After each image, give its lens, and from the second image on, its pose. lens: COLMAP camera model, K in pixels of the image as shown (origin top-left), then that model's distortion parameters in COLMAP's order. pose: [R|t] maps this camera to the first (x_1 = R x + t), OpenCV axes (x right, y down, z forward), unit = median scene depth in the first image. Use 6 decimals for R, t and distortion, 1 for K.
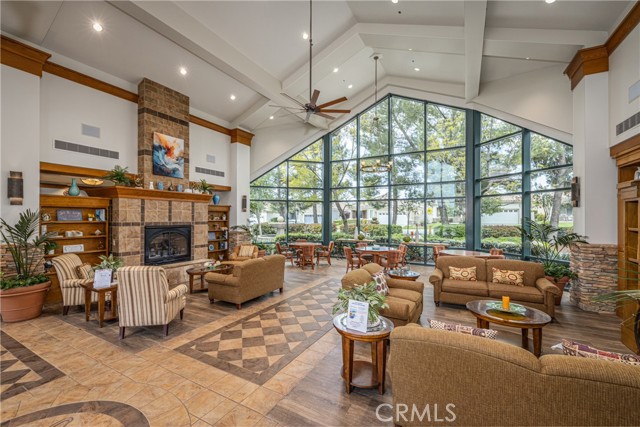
lens RADIAL K [[267.9, 0, 319.6], [0, 267.9, 216.7], [0, 0, 1]] dist [-0.000379, -0.000153]
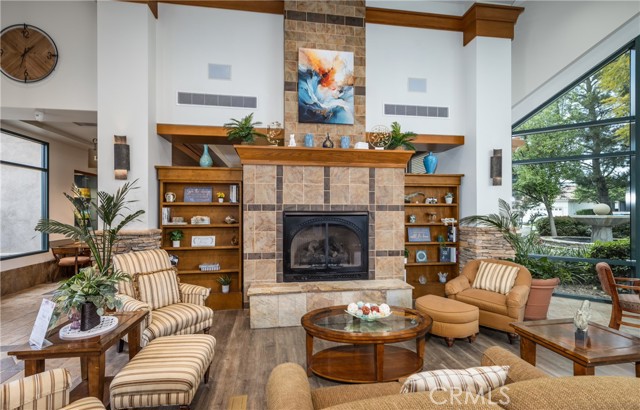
lens RADIAL K [[282.3, 0, 309.4], [0, 282.3, 209.9], [0, 0, 1]] dist [0.008263, 0.000242]
pose [[0.593321, -0.007707, -0.804929, -0.107626], [0.005713, 0.999969, -0.005364, 0.031113], [0.804946, -0.001416, 0.593347, 0.598149]]
